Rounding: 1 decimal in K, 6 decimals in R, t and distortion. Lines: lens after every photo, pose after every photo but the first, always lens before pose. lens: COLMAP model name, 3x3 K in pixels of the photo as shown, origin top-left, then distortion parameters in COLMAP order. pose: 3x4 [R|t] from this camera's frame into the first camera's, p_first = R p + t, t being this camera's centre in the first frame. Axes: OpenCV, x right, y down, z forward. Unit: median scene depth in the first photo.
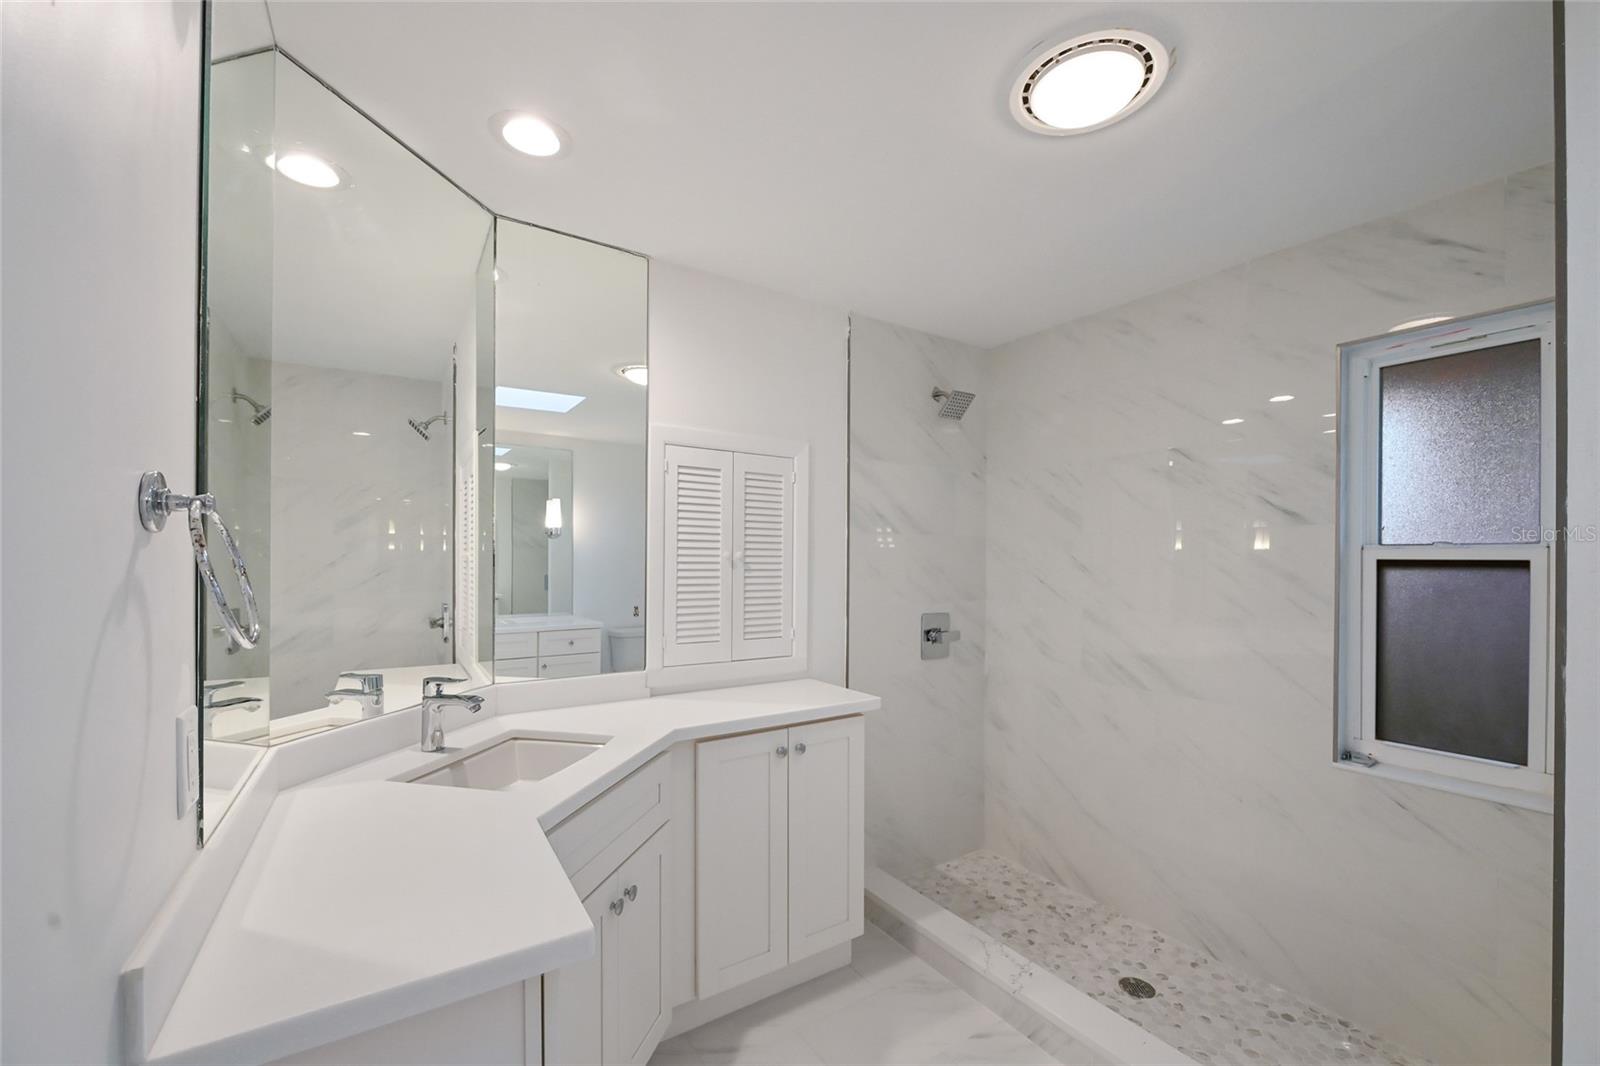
lens RADIAL K [[644.5, 0, 805.6], [0, 644.5, 561.4], [0, 0, 1]] dist [-0.001703, -0.000455]
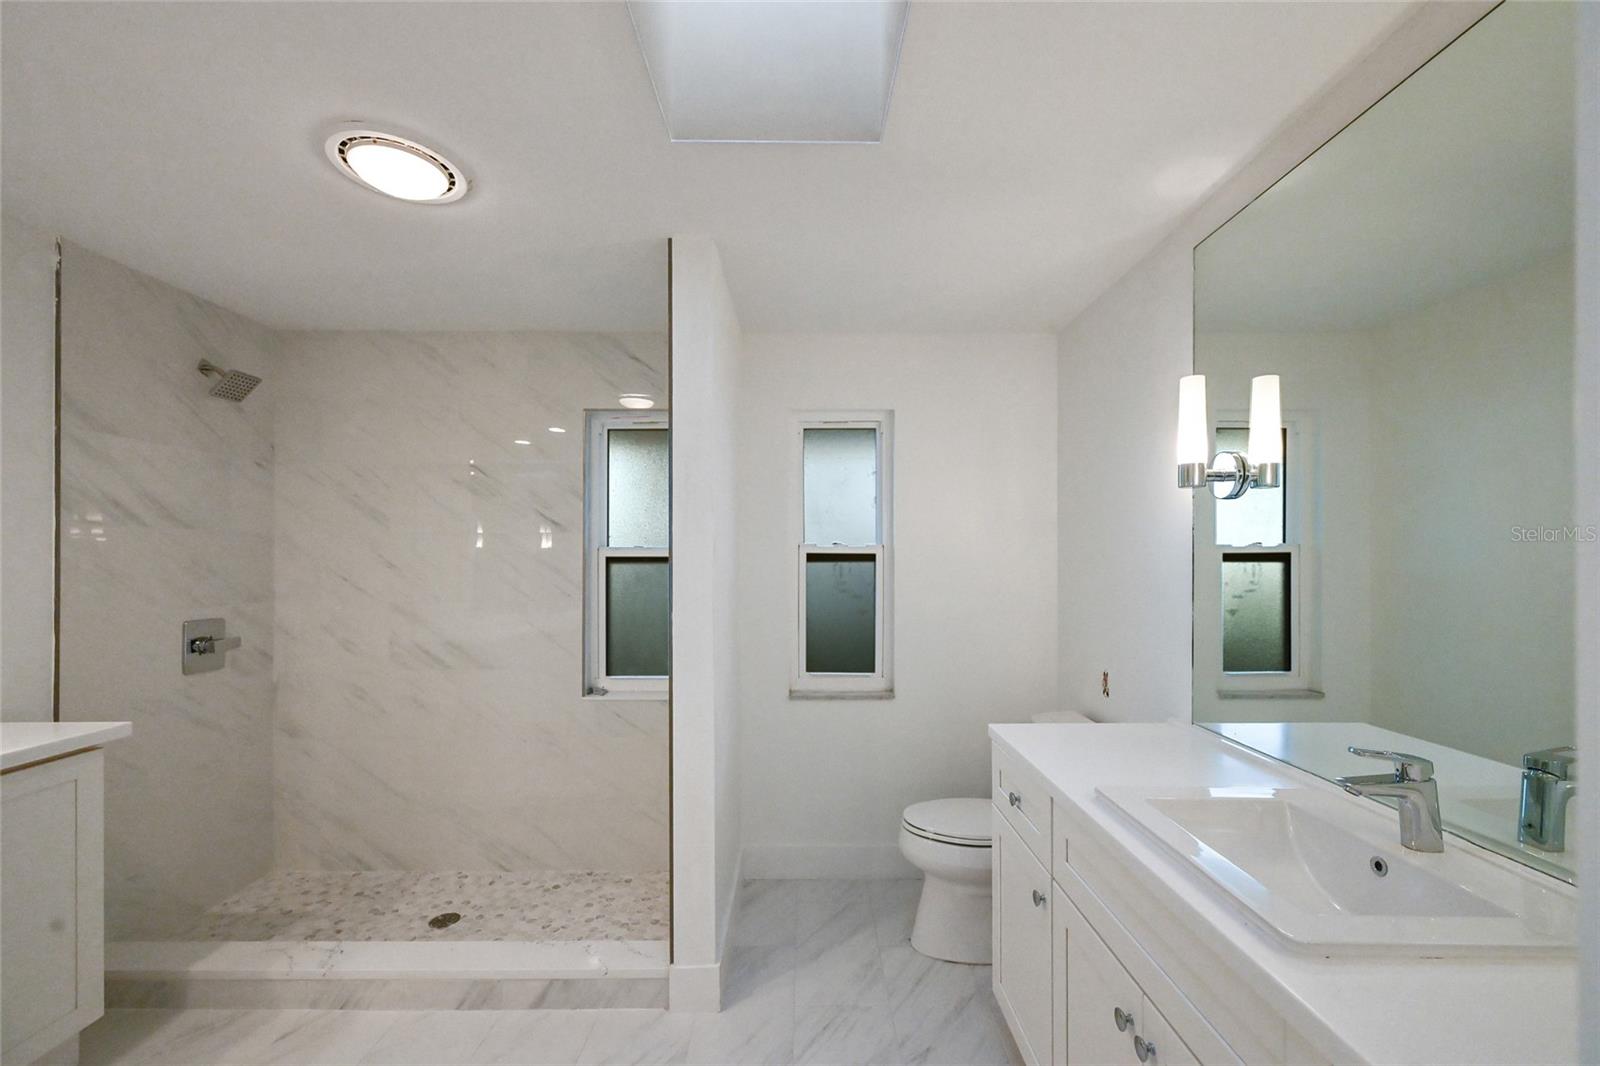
lens RADIAL K [[626.5, 0, 805.1], [0, 626.5, 558.7], [0, 0, 1]] dist [-0.001125, -0.000533]
pose [[0.537320, -0.003872, 0.843370, -0.083839], [0.003780, 0.999990, 0.002183, -0.000324], [-0.843370, 0.002015, 0.537329, -0.153927]]
